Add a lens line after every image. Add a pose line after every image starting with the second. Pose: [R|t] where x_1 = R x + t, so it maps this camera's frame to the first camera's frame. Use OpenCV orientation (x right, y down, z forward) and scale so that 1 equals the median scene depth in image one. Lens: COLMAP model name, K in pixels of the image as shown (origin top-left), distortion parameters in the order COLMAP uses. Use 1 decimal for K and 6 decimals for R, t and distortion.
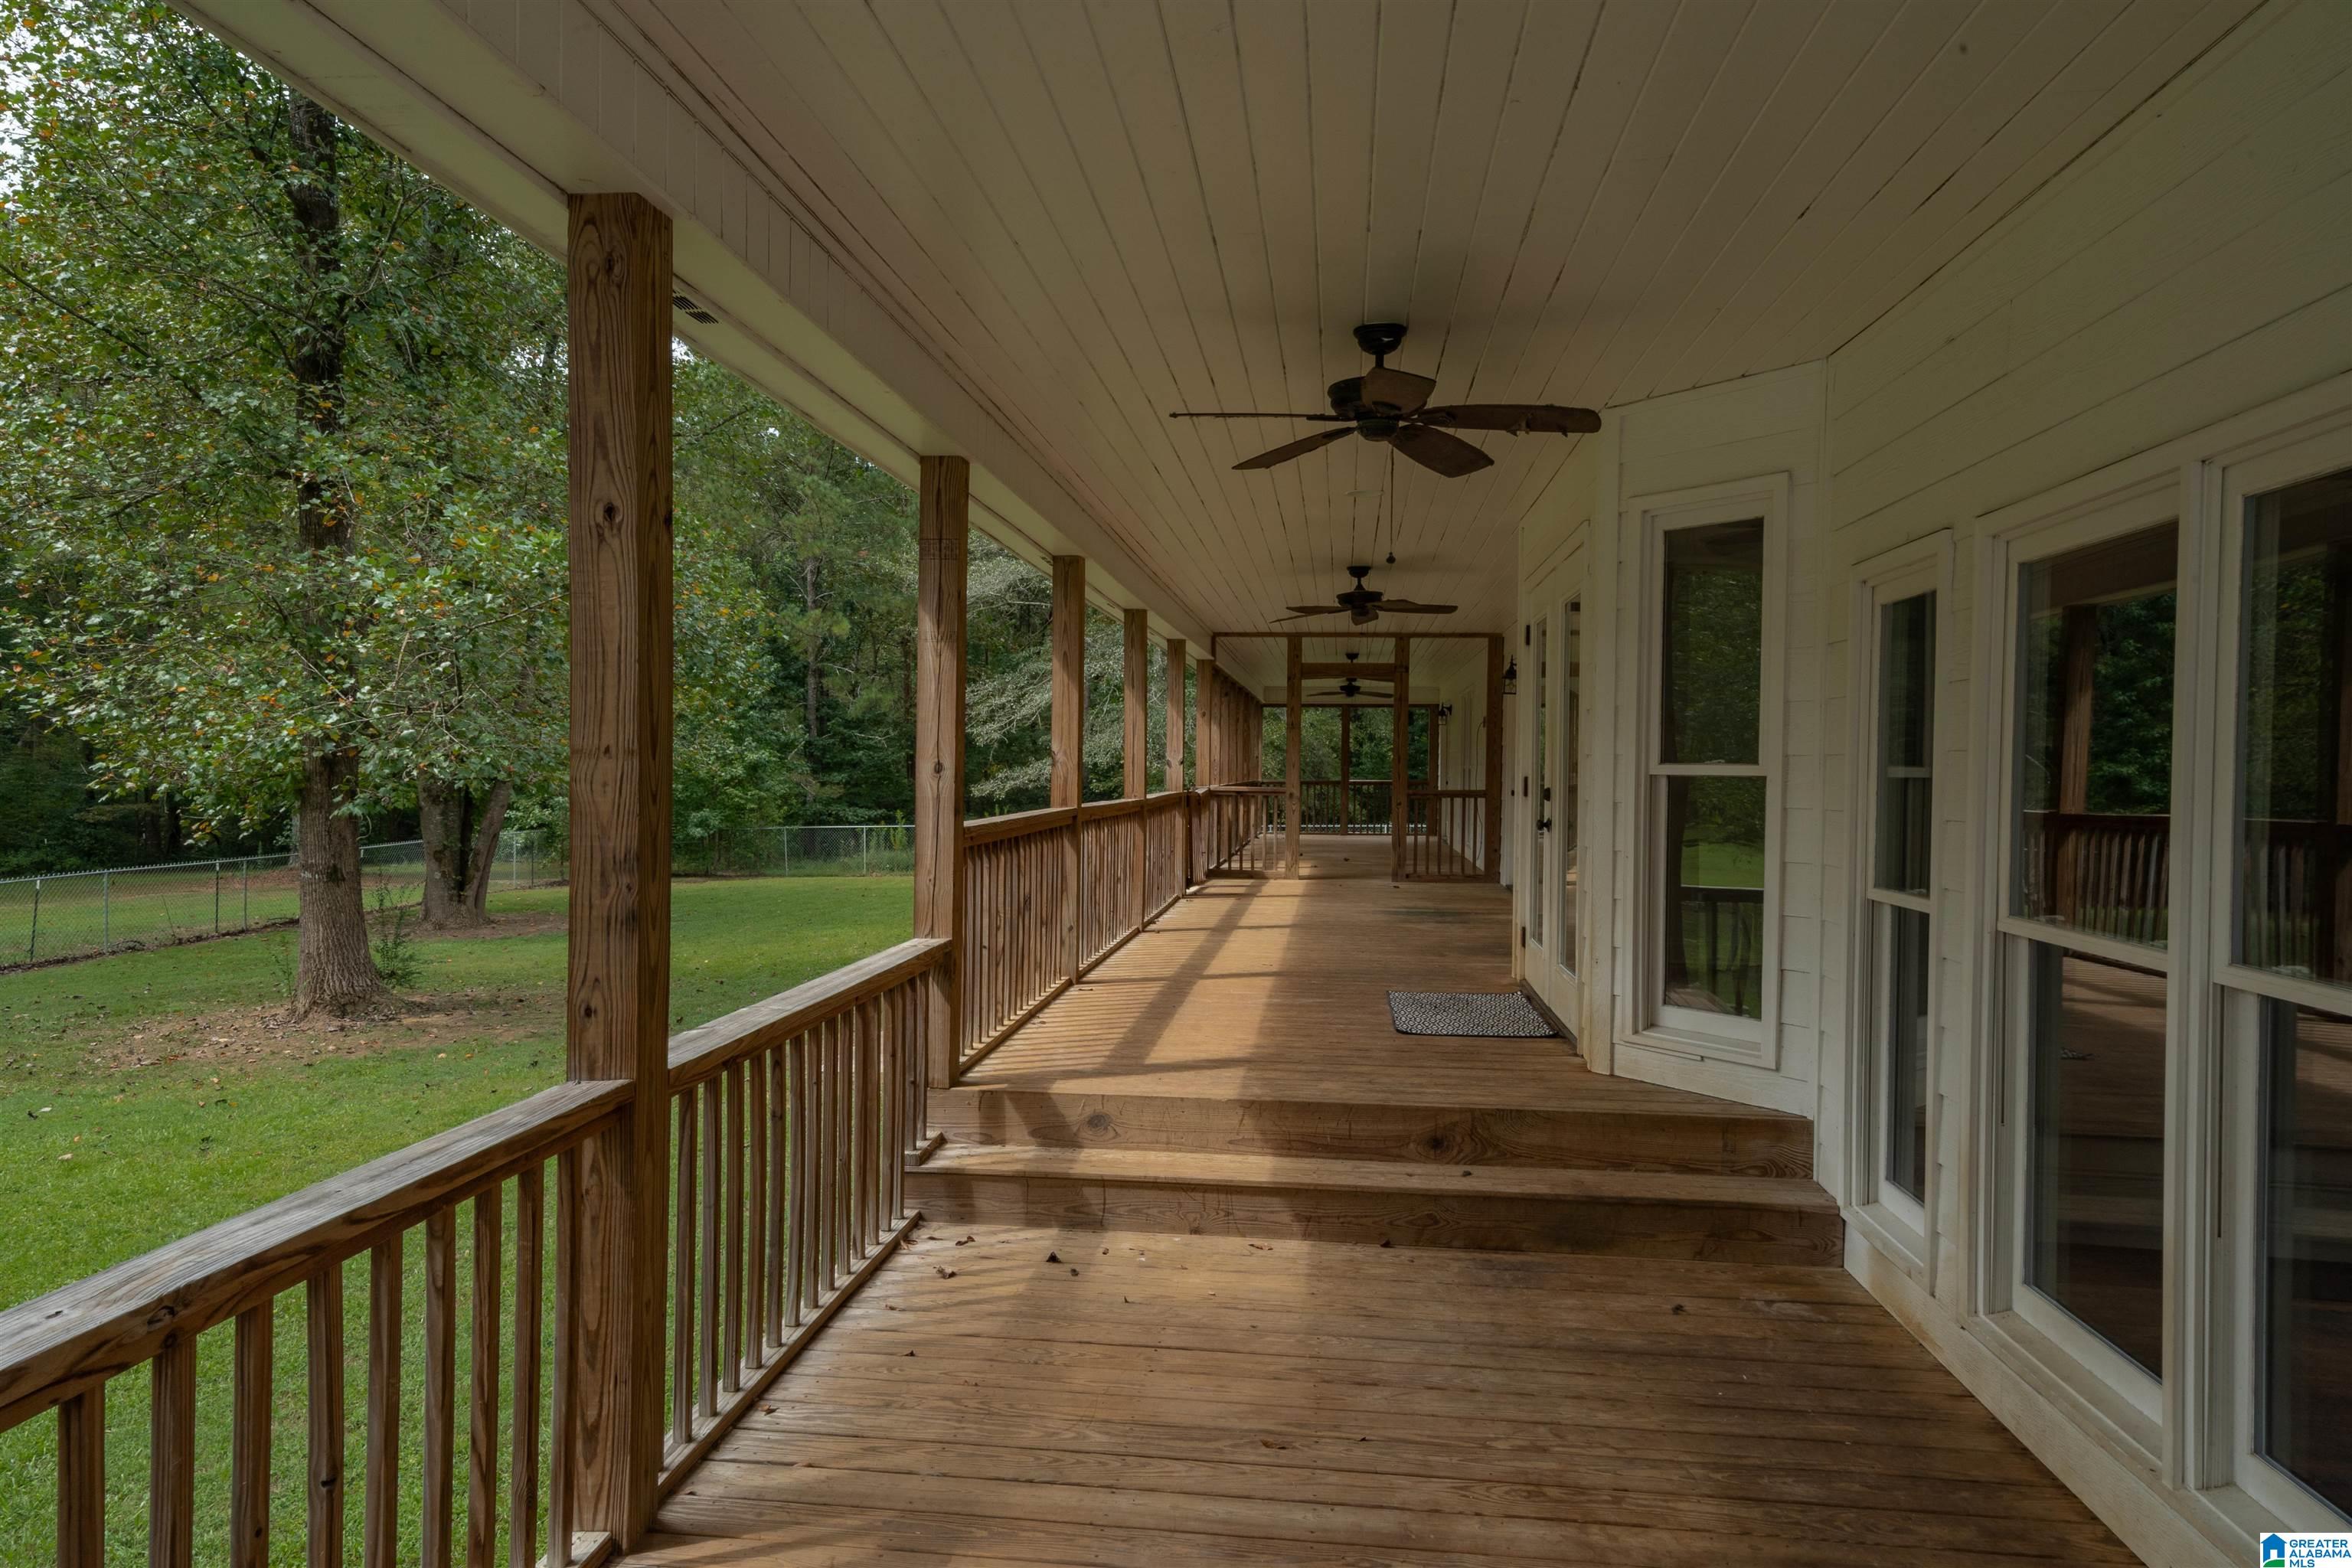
lens RADIAL K [[1483.7, 0, 1176.0], [0, 1483.7, 784.0], [0, 0, 1]] dist [0.032742, 0.002066]
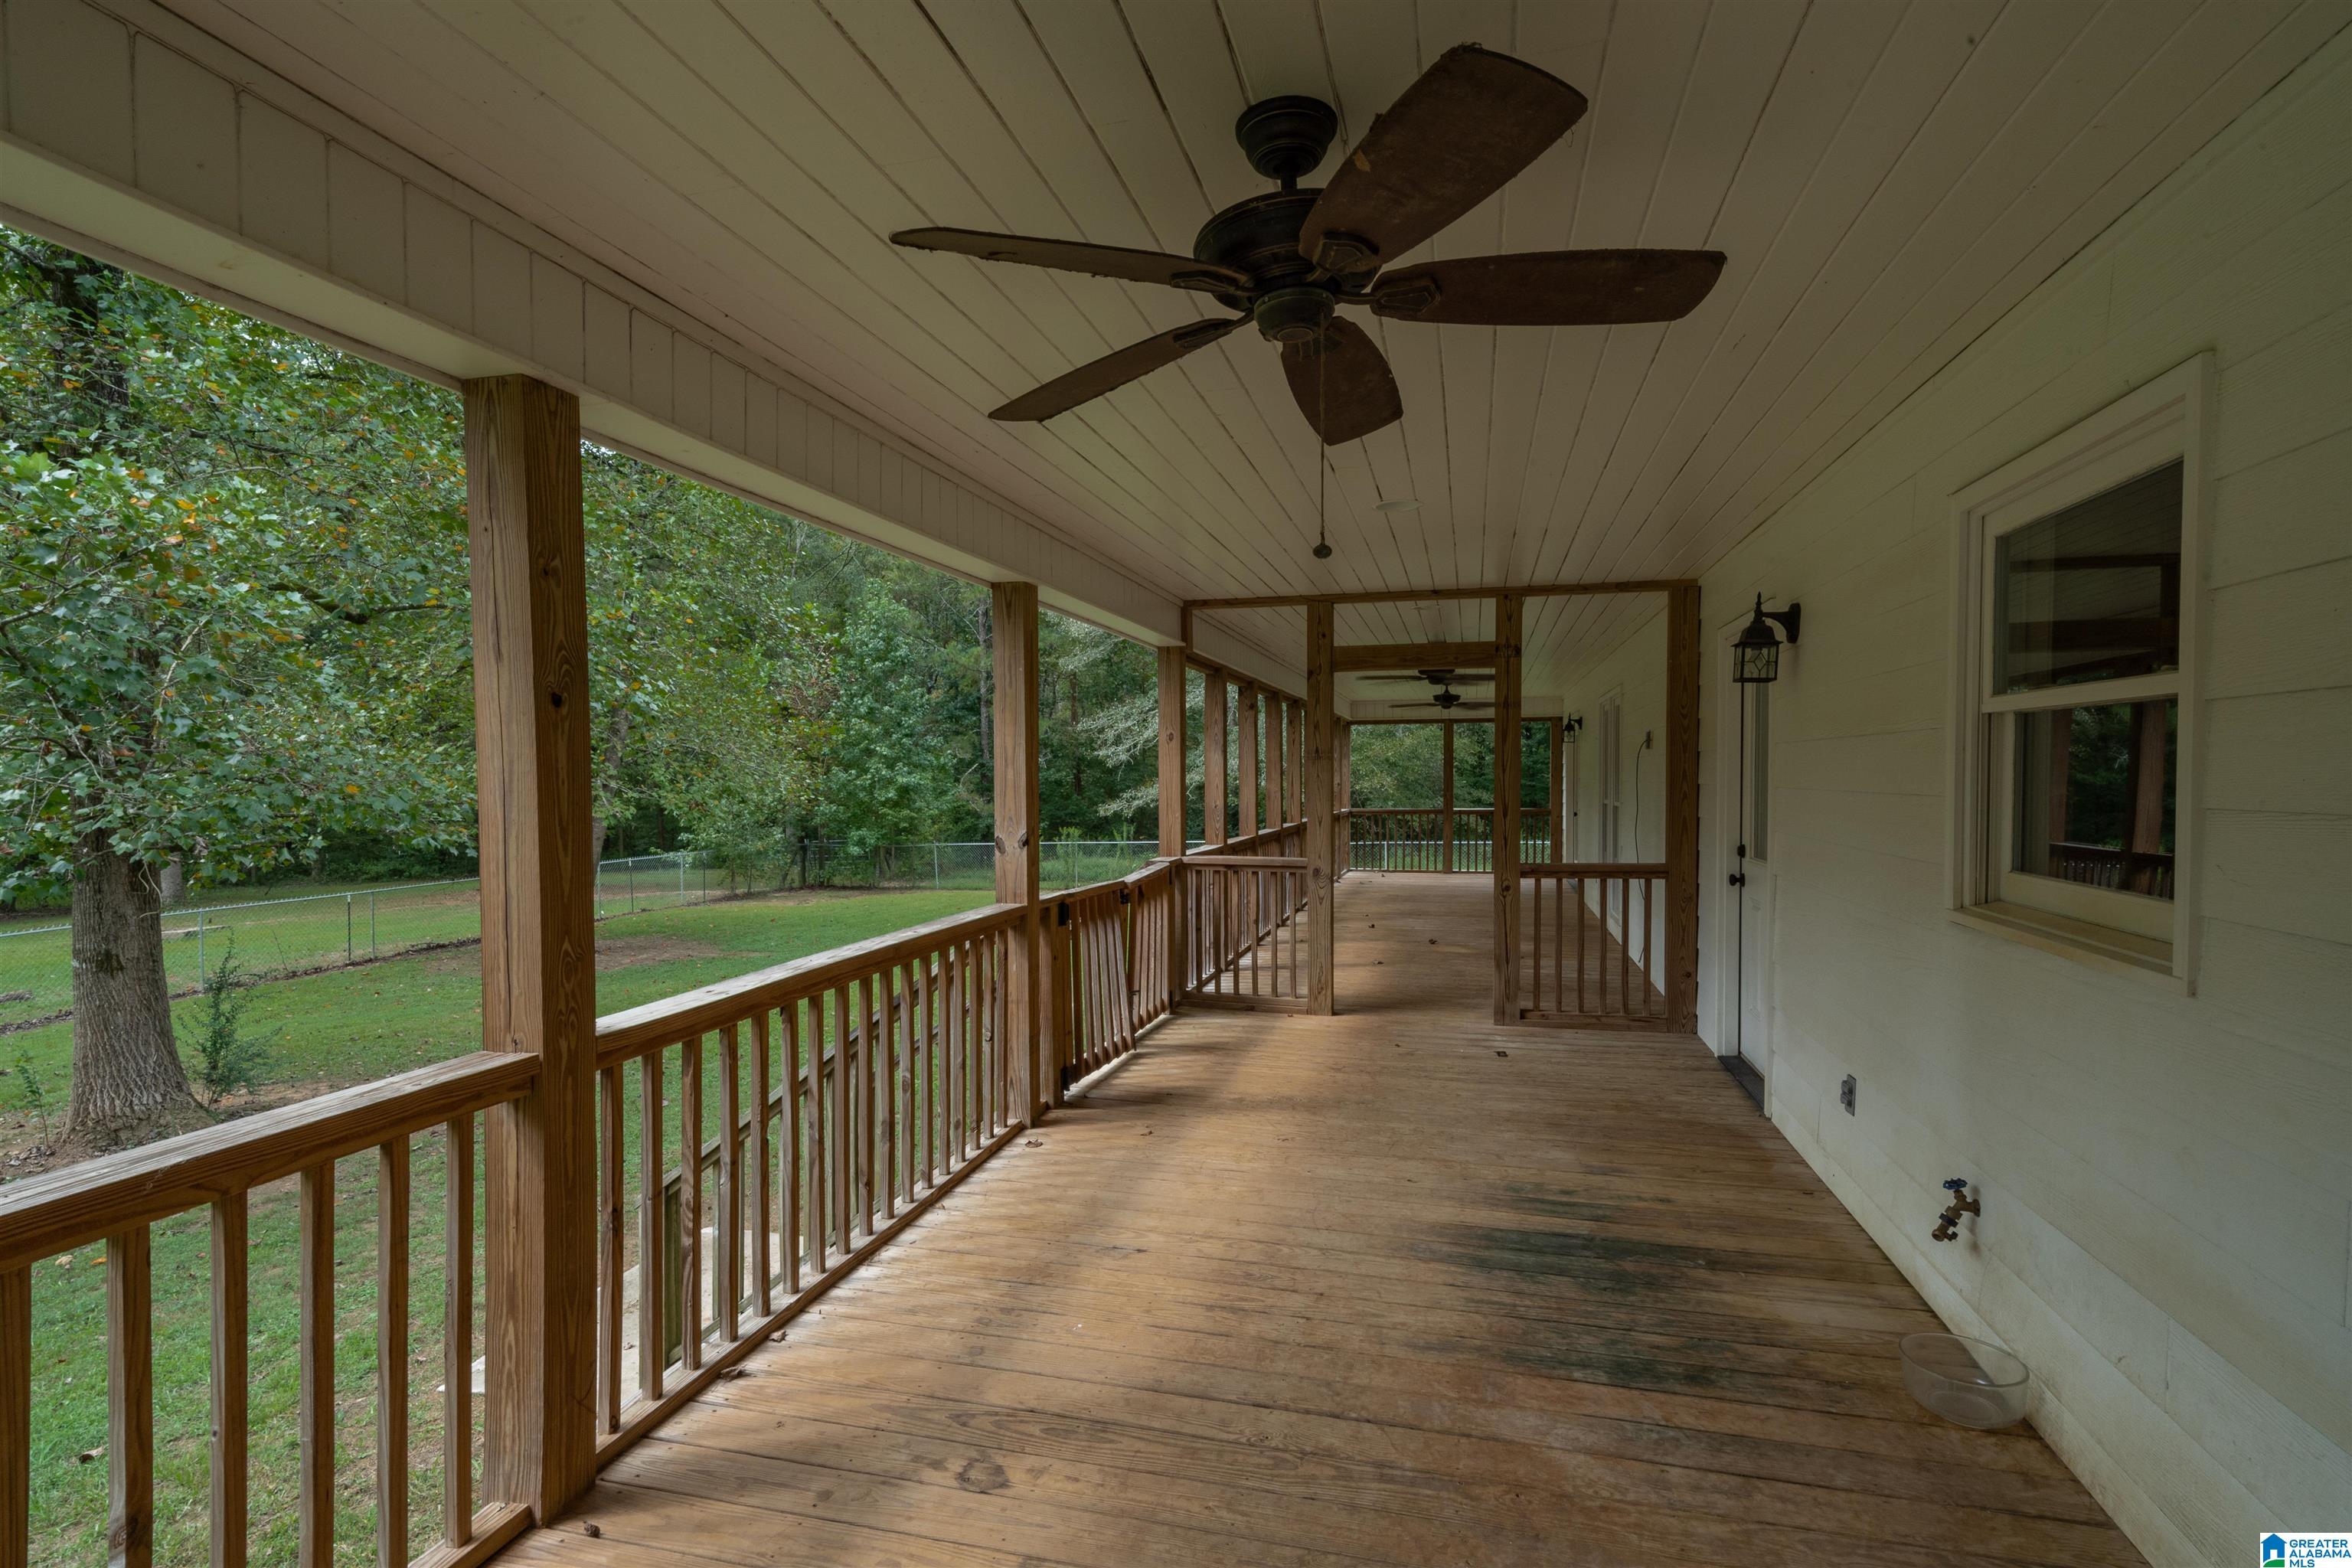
lens RADIAL K [[1109.2, 0, 1158.4], [0, 1109.2, 801.5], [0, 0, 1]] dist [0.021304, -0.000039]
pose [[0.986744, -0.010799, -0.161924, 0.086225], [0.012975, 0.999839, 0.012388, -0.026158], [0.161765, -0.014325, 0.986725, 0.547256]]
